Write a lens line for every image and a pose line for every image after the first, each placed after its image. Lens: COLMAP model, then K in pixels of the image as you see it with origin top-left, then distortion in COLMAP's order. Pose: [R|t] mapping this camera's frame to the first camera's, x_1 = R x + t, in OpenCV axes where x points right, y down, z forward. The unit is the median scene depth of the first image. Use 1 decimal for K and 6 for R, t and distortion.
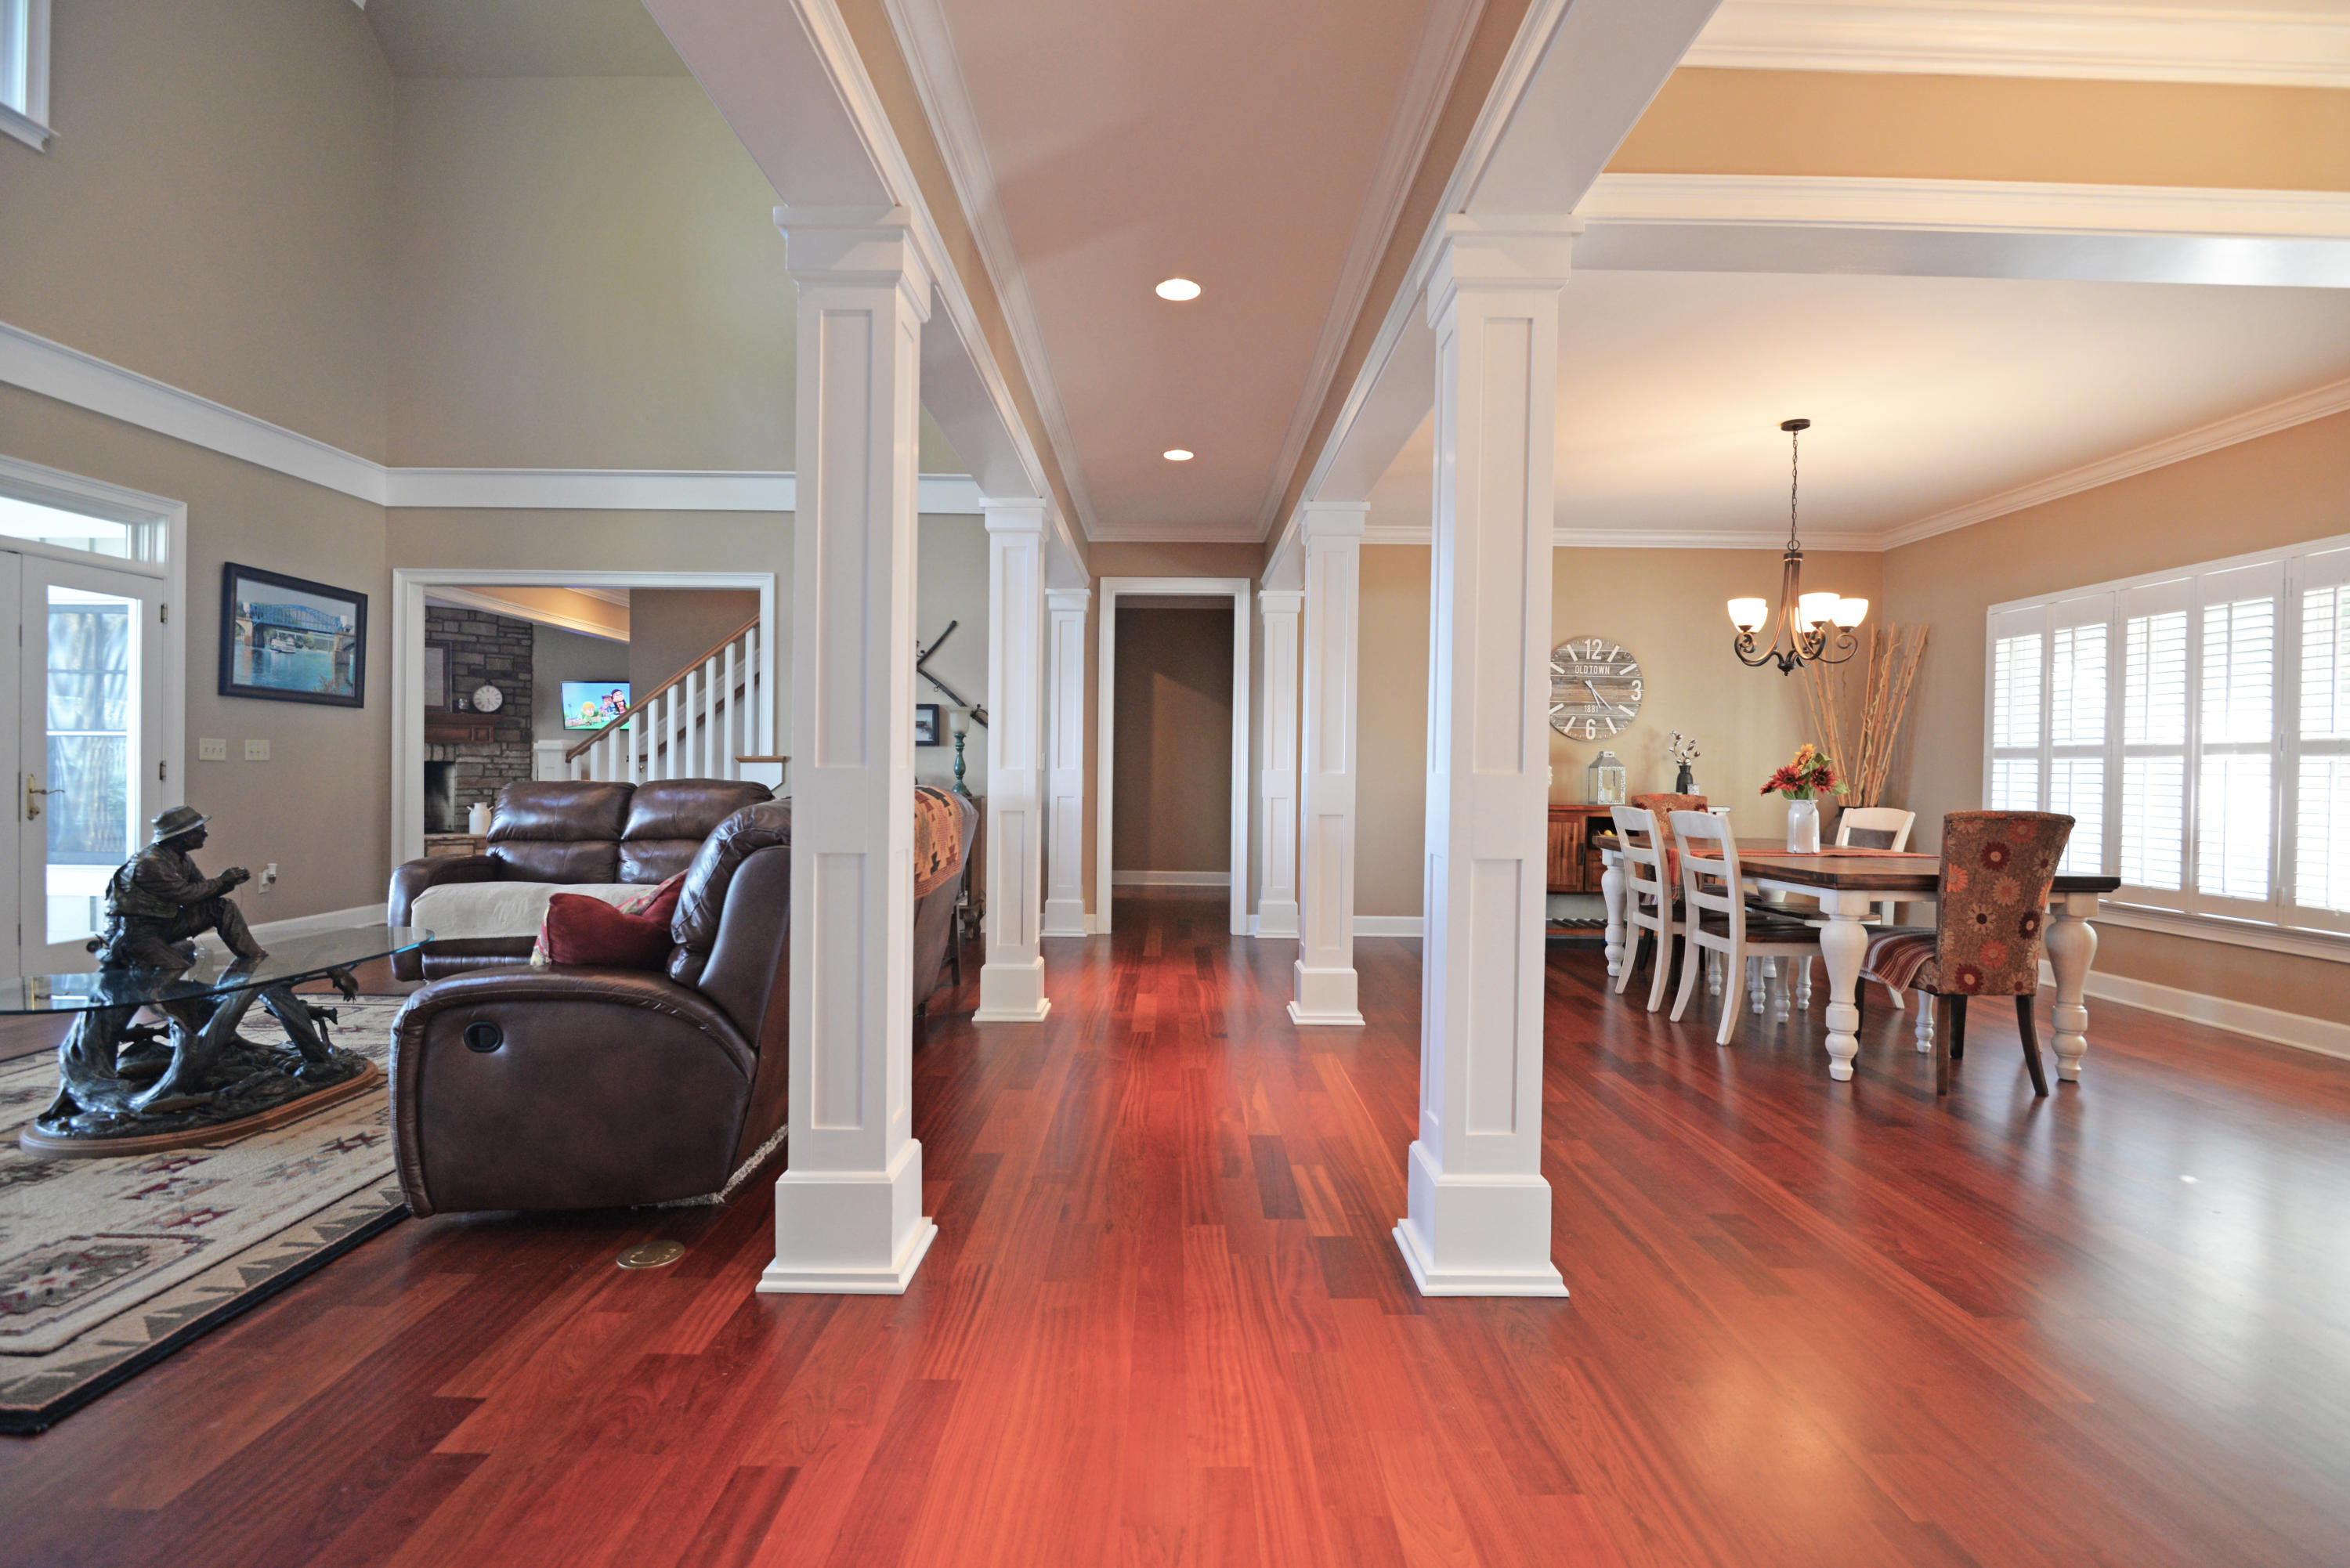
lens RADIAL K [[1077.8, 0, 1173.7], [0, 1077.8, 782.1], [0, 0, 1]] dist [-0.006111, -0.006860]
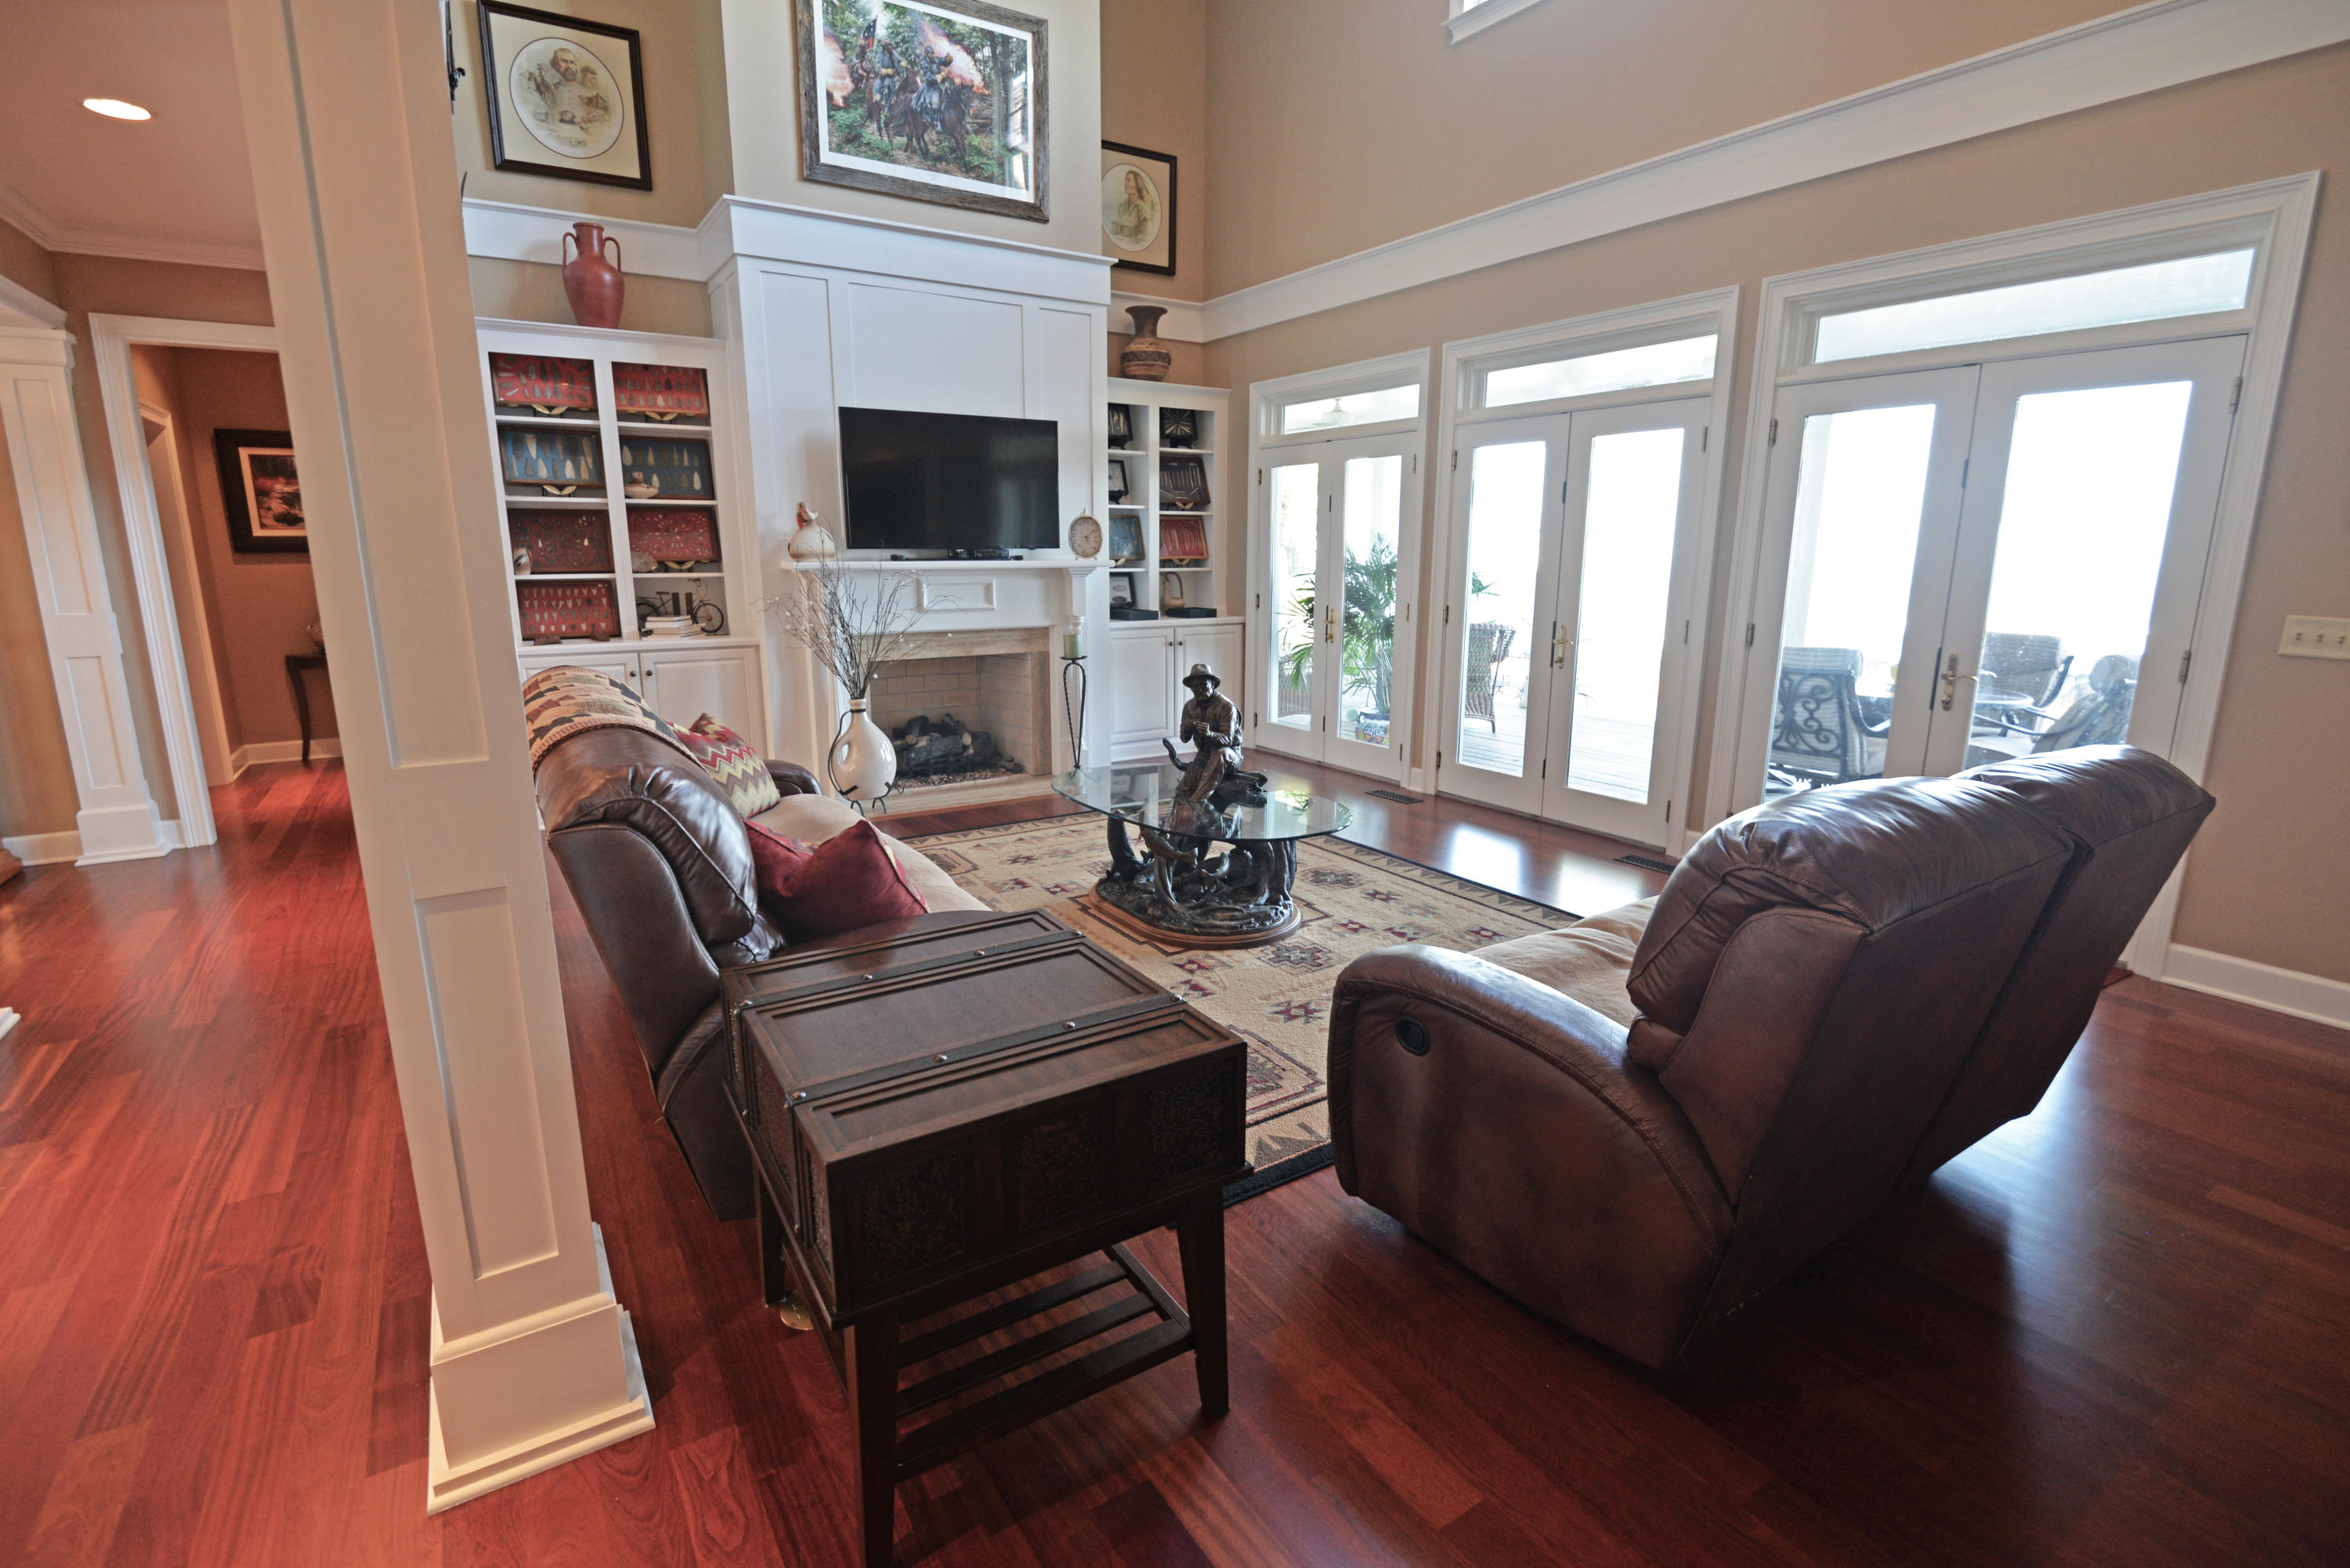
lens RADIAL K [[1077.8, 0, 1173.0], [0, 1077.8, 781.6], [0, 0, 1]] dist [-0.006111, -0.006860]
pose [[-0.837838, 0.103544, -0.536009, -0.156941], [-0.017102, 0.976388, 0.215347, -0.077975], [0.545651, 0.189592, -0.816284, 1.403182]]
